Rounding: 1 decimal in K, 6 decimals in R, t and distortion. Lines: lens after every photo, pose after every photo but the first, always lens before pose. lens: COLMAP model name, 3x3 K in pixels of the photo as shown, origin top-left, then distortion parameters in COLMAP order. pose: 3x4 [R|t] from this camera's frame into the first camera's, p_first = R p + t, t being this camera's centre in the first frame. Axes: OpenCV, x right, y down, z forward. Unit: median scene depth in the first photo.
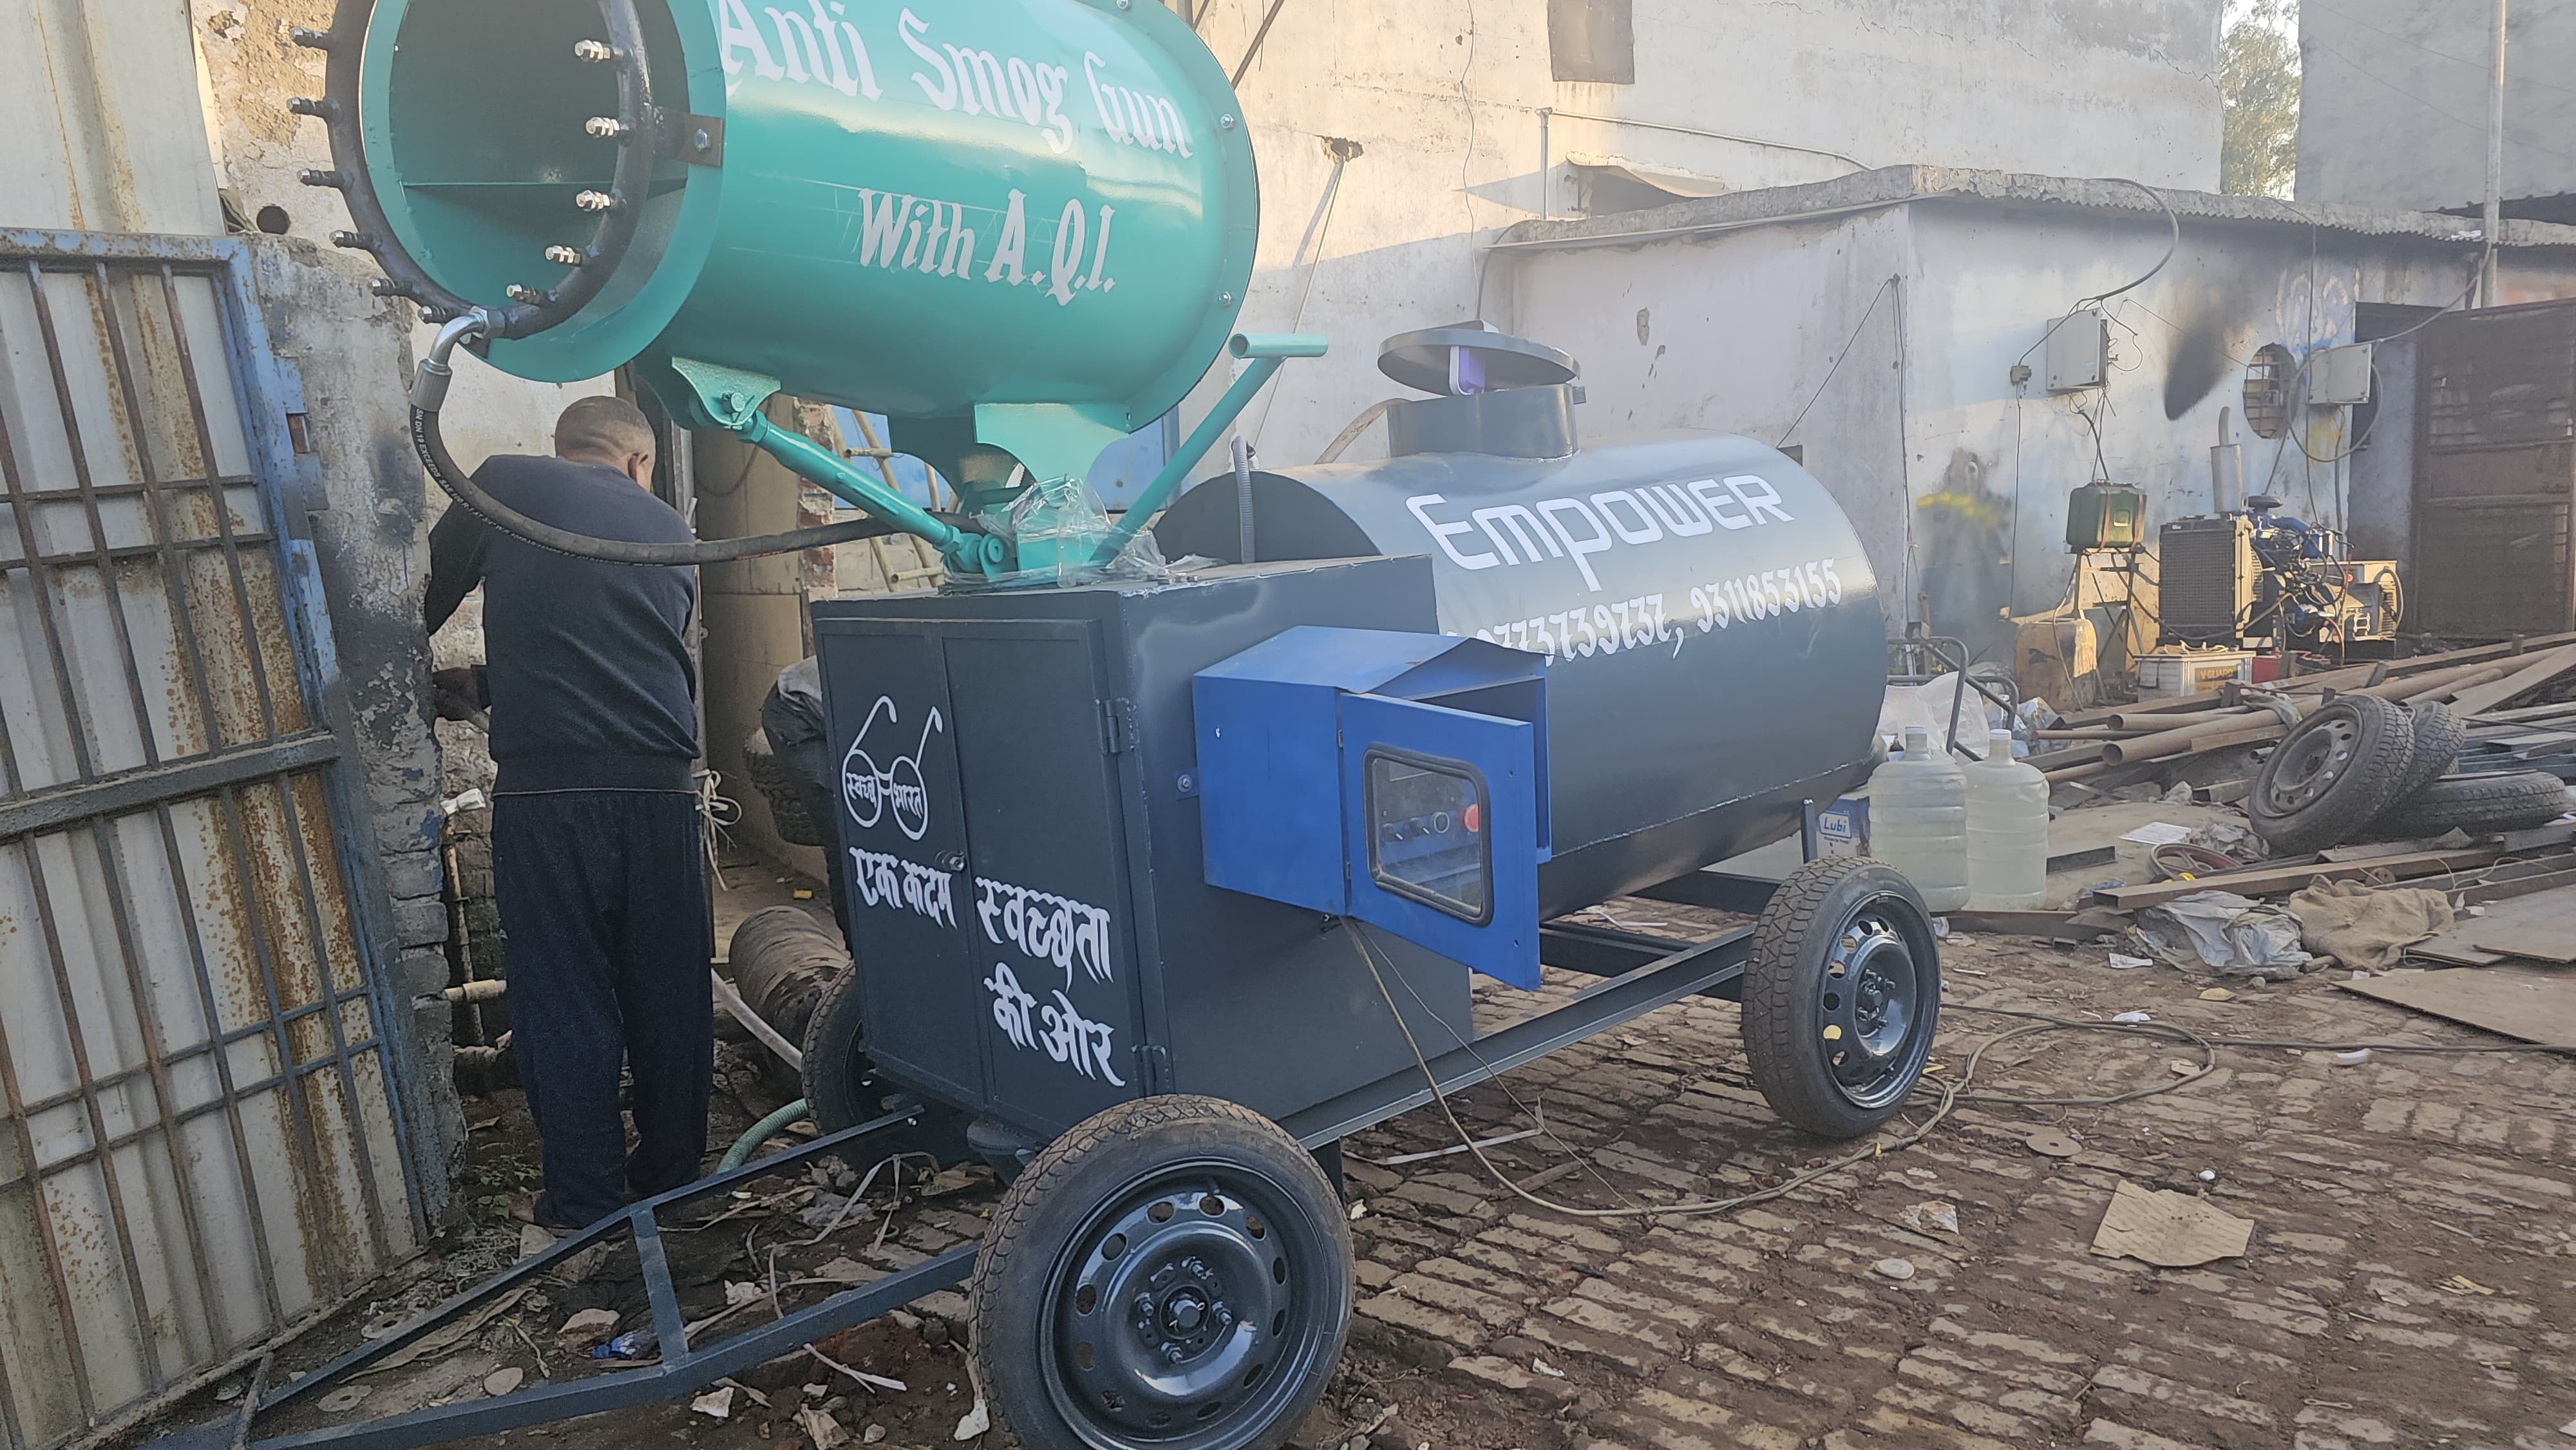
lens RADIAL K [[1837.0, 0, 1288.0], [0, 1837.0, 725.0], [0, 0, 1]] dist [0.080982, -0.071528]
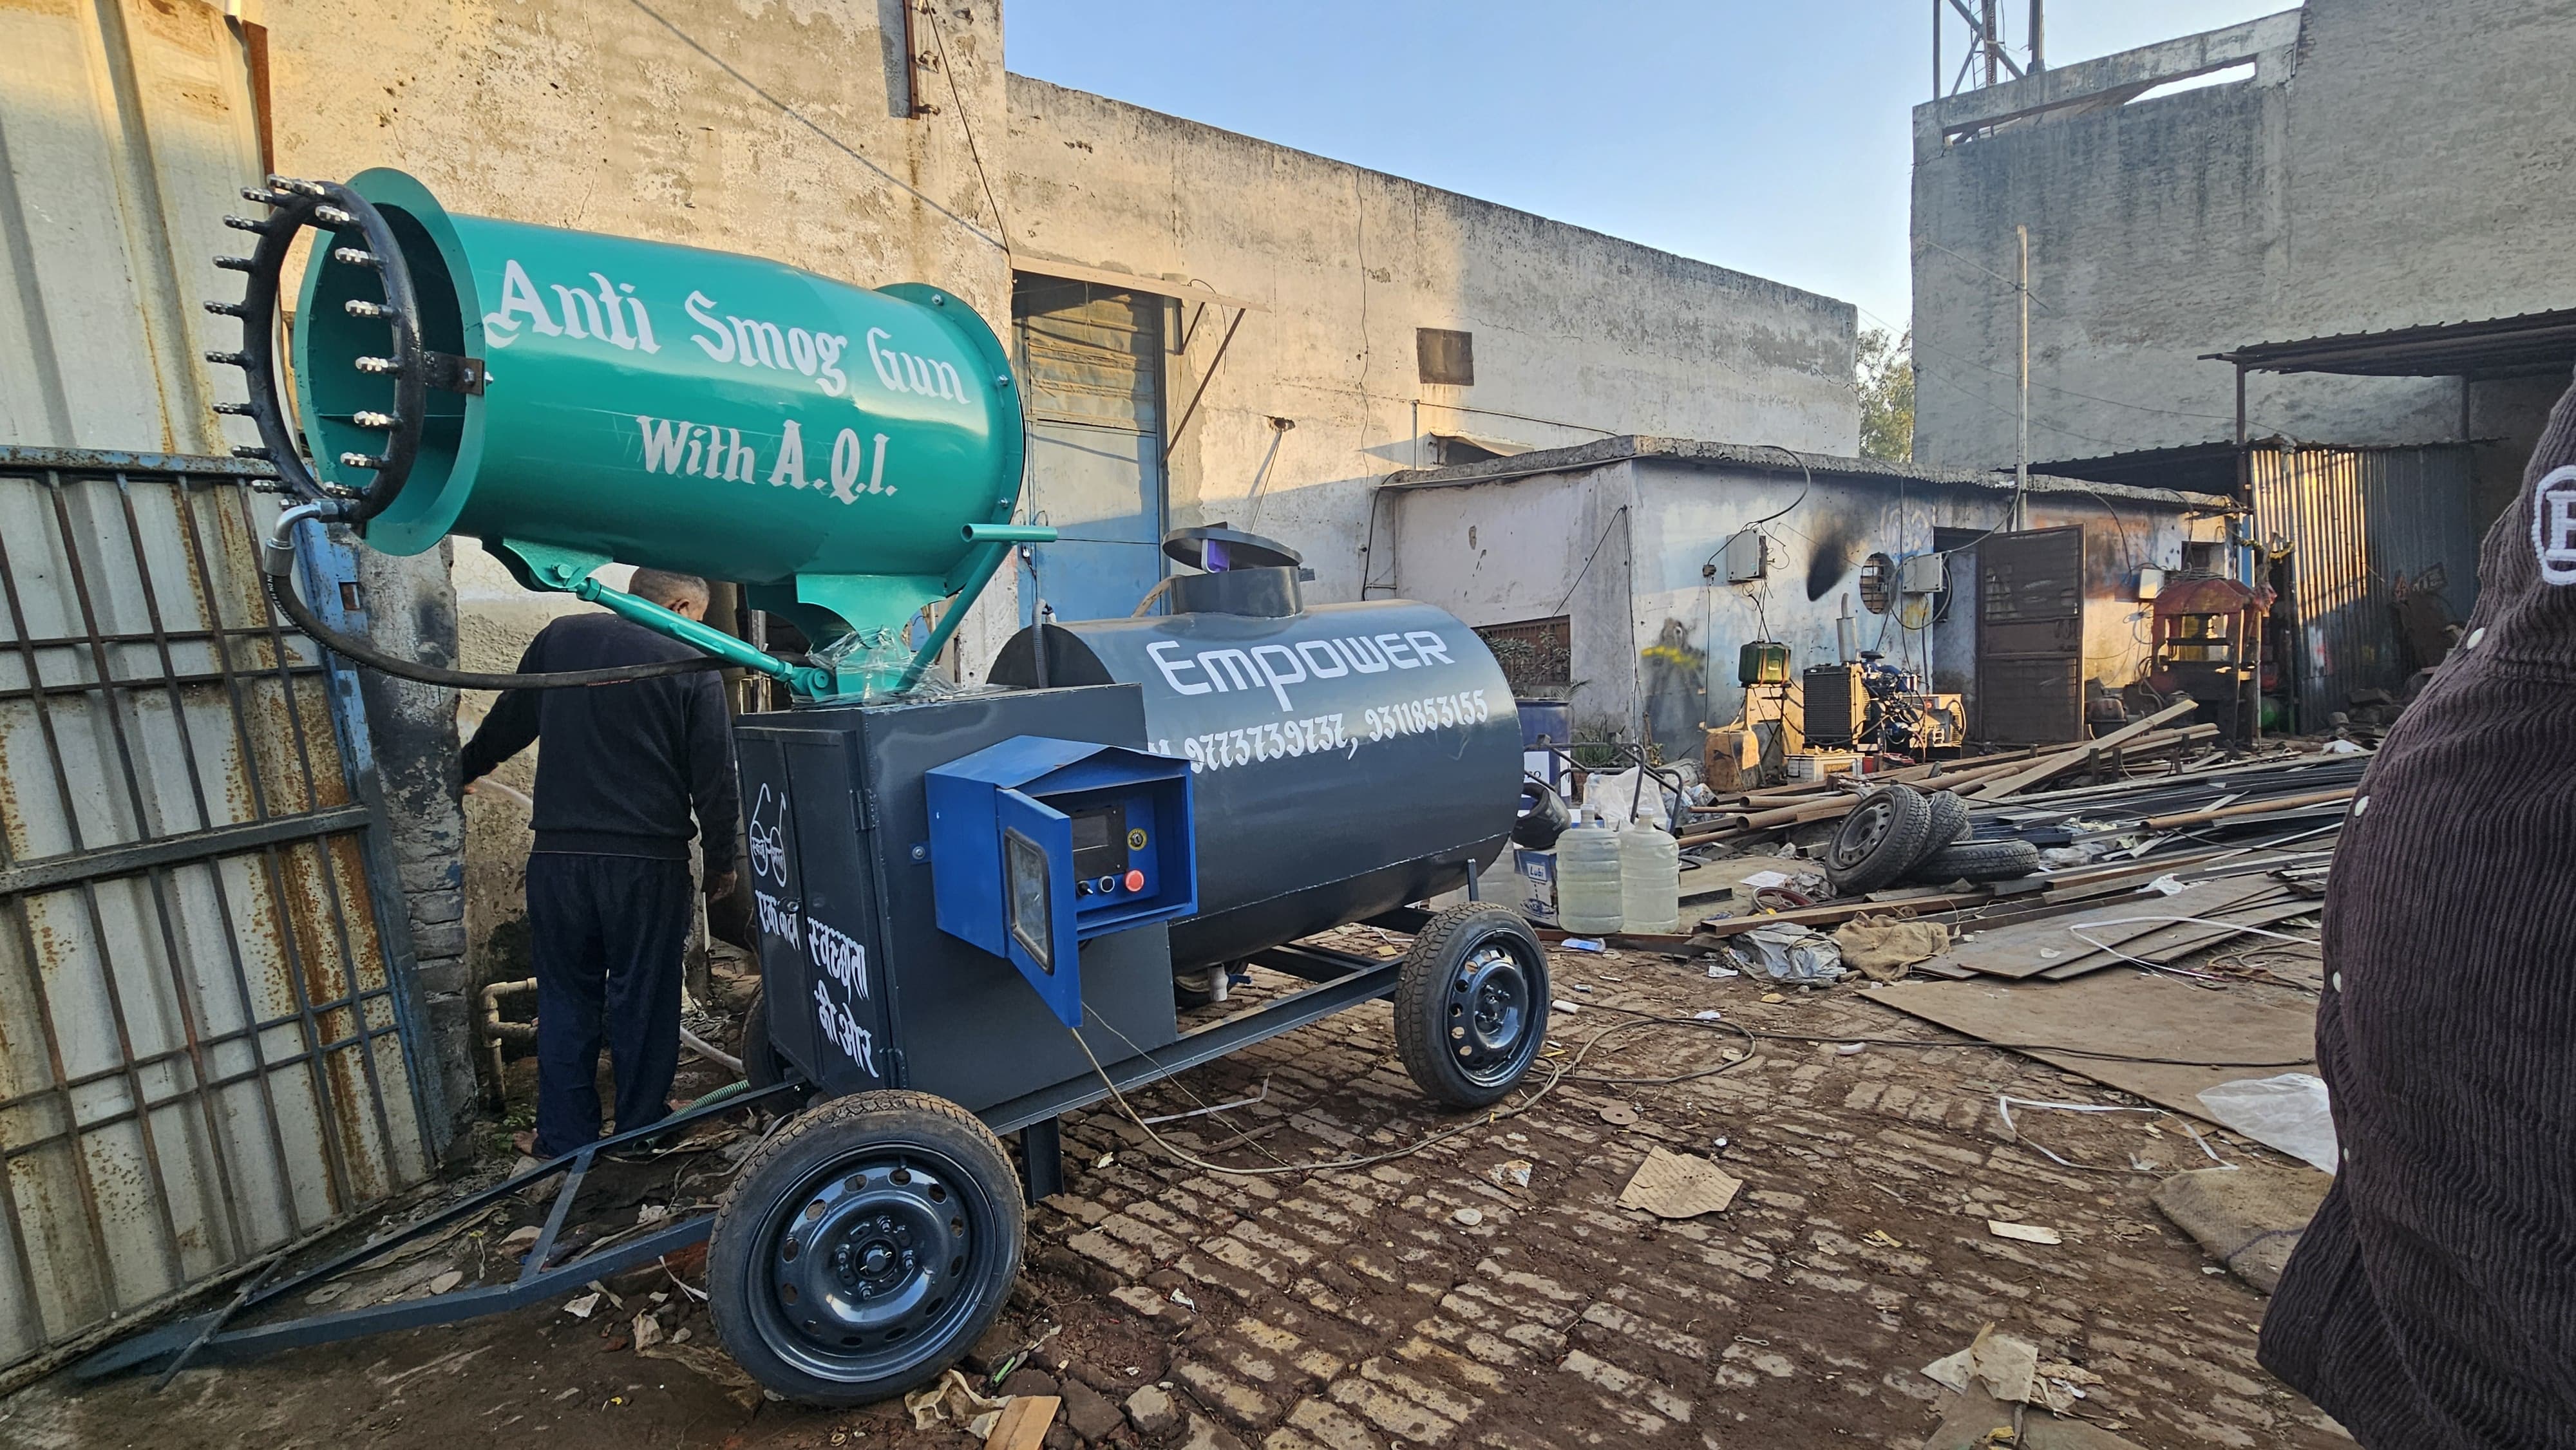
lens RADIAL K [[1158.4, 0, 1288.0], [0, 1158.4, 725.0], [0, 0, 1]] dist [0.009335, 0.000139]
pose [[0.999604, 0.008365, -0.026871, 0.205548], [-0.009843, 0.998419, -0.055348, -0.015109], [0.026365, 0.055590, 0.998105, 0.131094]]
